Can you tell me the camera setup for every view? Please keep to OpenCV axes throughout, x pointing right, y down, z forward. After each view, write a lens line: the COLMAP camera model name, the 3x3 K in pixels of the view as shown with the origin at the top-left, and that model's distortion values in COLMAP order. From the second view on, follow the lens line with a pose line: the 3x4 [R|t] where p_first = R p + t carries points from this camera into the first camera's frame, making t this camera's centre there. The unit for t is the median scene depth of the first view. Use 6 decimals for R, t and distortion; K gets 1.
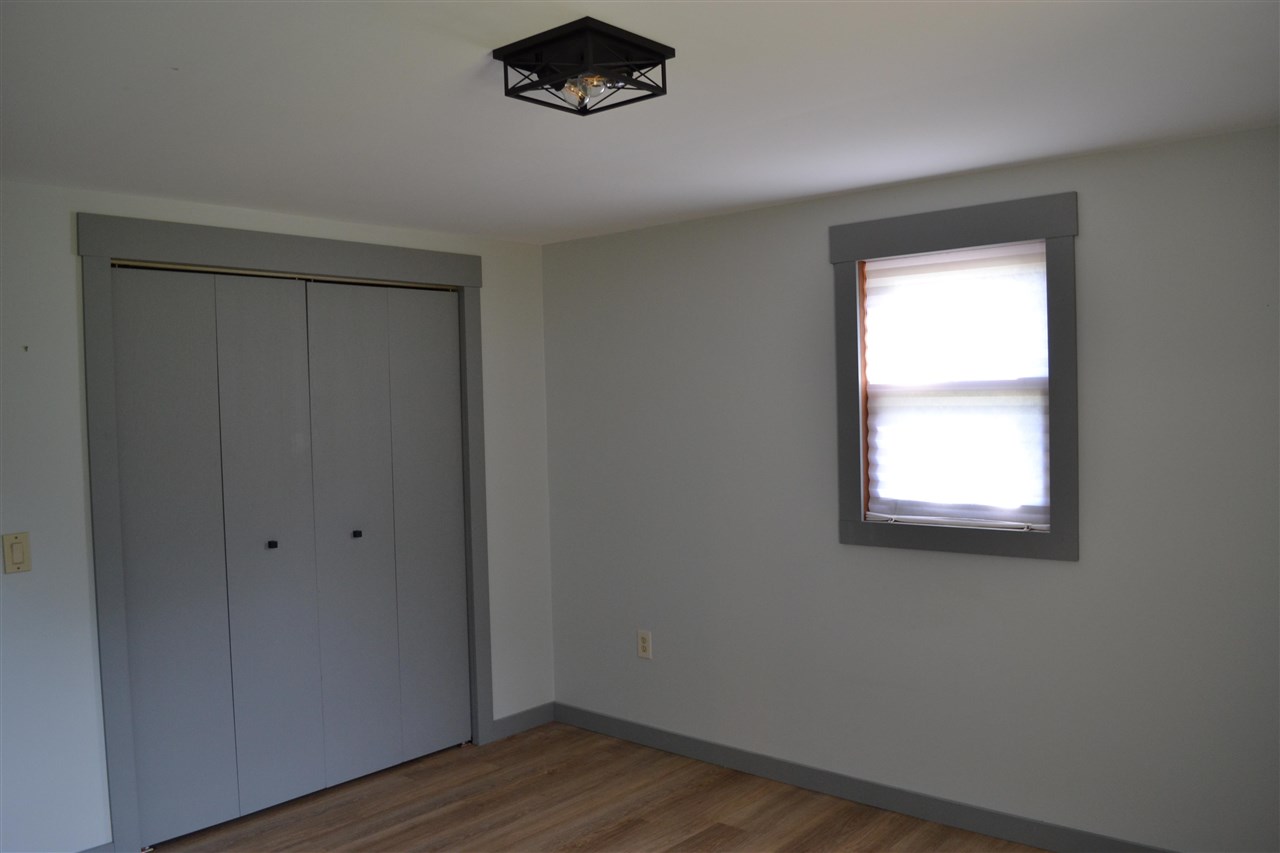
lens RADIAL K [[1024.0, 0, 641.0], [0, 1024.0, 419.6], [0, 0, 1]] dist [-0.081963, 0.013027]
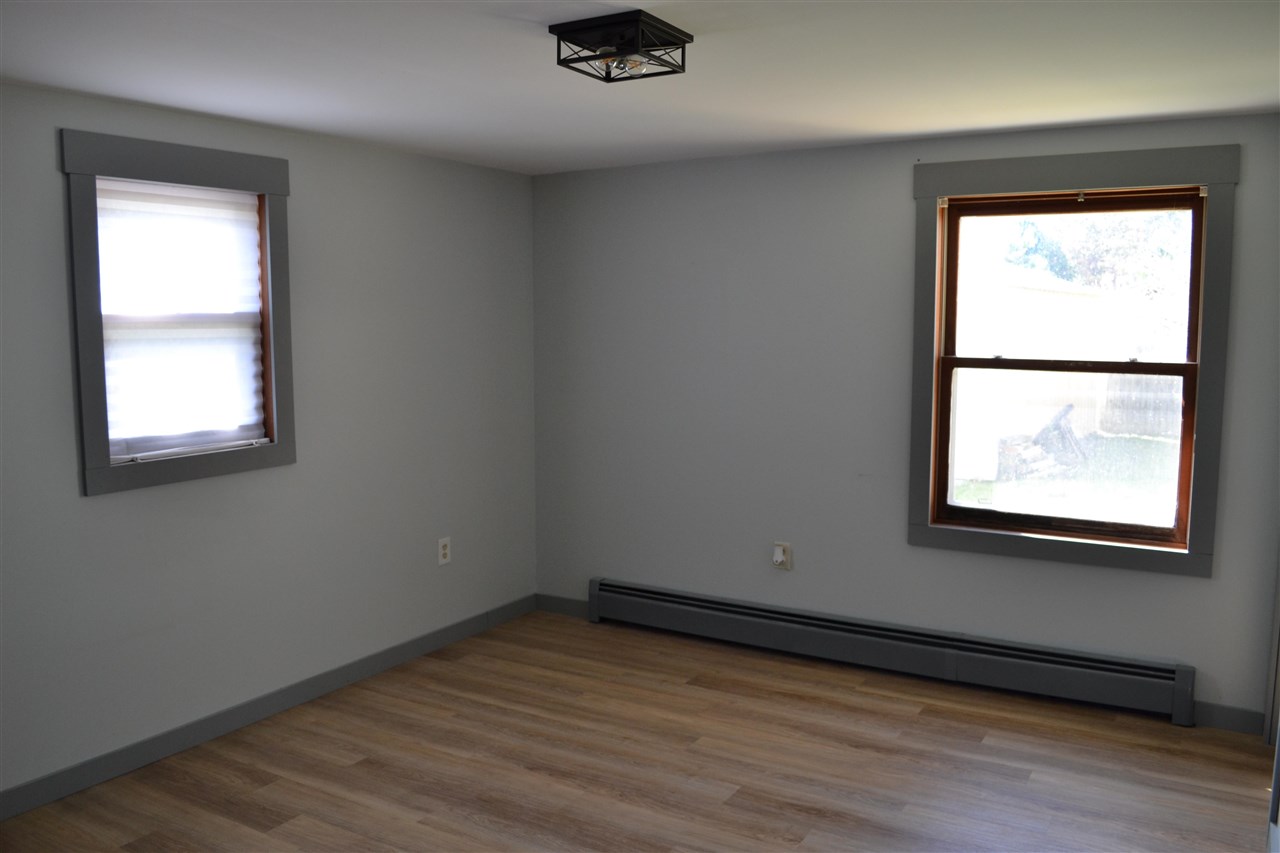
lens RADIAL K [[1024.0, 0, 639.1], [0, 1024.0, 432.6], [0, 0, 1]] dist [-0.081963, 0.013027]
pose [[-0.176502, -0.076198, 0.981347, -0.785090], [0.038419, 0.995706, 0.084222, 0.014036], [-0.983550, 0.052567, -0.172817, 0.732826]]
